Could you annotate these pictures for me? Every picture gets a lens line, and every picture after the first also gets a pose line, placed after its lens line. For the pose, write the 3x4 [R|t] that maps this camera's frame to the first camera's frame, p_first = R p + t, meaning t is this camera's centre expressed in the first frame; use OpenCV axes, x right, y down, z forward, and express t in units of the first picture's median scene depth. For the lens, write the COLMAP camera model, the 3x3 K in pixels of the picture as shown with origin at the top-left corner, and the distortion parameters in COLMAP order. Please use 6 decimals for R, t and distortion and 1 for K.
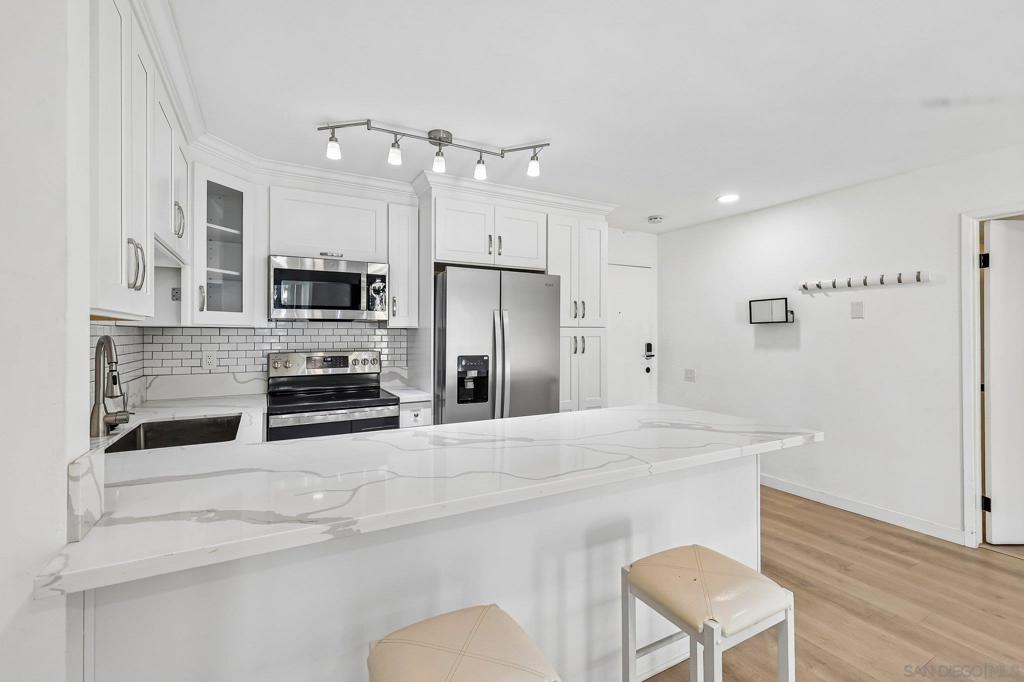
lens RADIAL K [[441.6, 0, 511.4], [0, 441.6, 335.7], [0, 0, 1]] dist [0.000233, -0.000101]
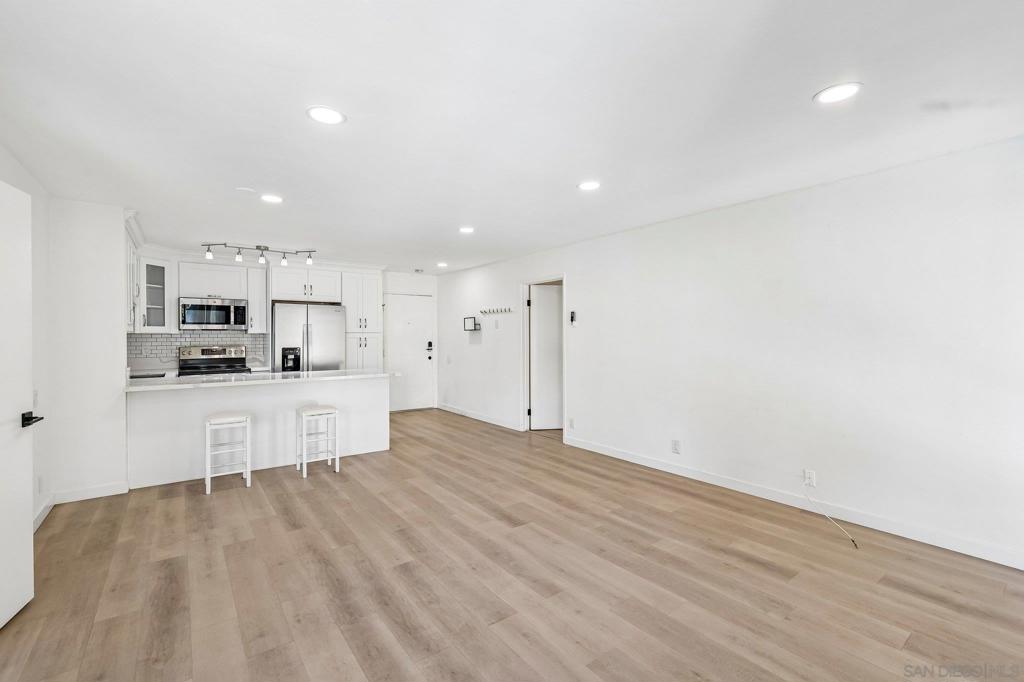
lens RADIAL K [[450.8, 0, 512.0], [0, 450.8, 341.0], [0, 0, 1]] dist [0.003587, 0.000138]
pose [[0.992132, -0.004251, 0.125127, 0.637367], [0.003270, 0.999962, 0.008042, 0.002559], [-0.125157, -0.007570, 0.992108, -1.126242]]
